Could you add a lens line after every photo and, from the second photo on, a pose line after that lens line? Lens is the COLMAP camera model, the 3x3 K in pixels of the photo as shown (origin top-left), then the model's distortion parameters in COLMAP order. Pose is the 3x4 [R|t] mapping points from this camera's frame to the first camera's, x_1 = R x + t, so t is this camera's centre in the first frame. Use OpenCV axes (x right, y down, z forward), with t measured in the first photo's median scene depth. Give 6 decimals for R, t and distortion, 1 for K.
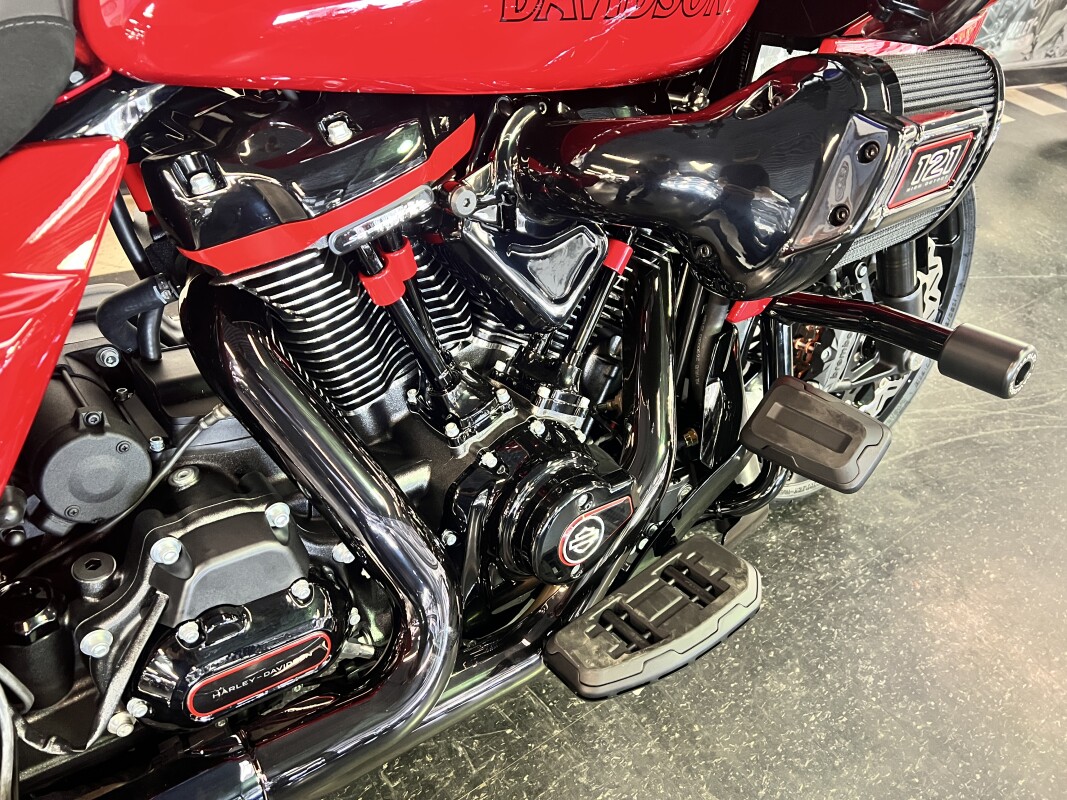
lens RADIAL K [[804.4, 0, 532.0], [0, 804.4, 401.3], [0, 0, 1]] dist [0.028360, -0.034075]
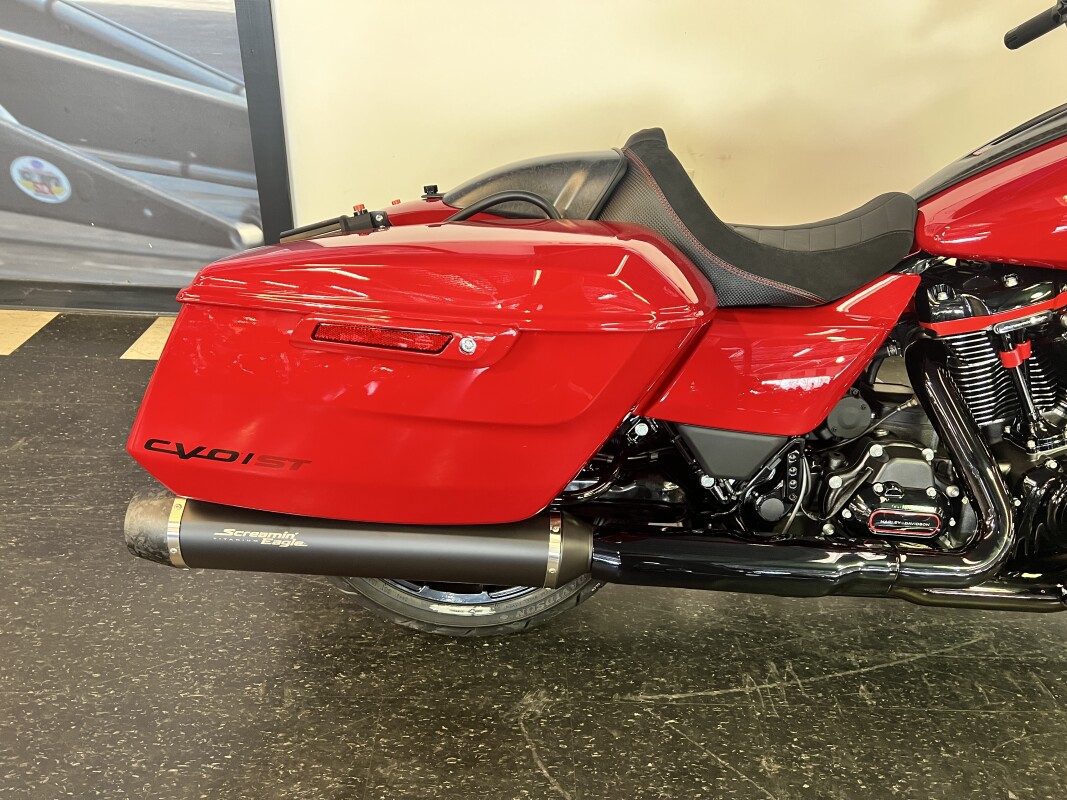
lens RADIAL K [[804.4, 0, 531.0], [0, 804.4, 396.1], [0, 0, 1]] dist [0.028360, -0.034075]
pose [[0.783766, 0.165476, -0.598606, 0.104087], [-0.302735, 0.943380, -0.135594, 0.592180], [0.542275, 0.287493, 0.789484, -1.239476]]
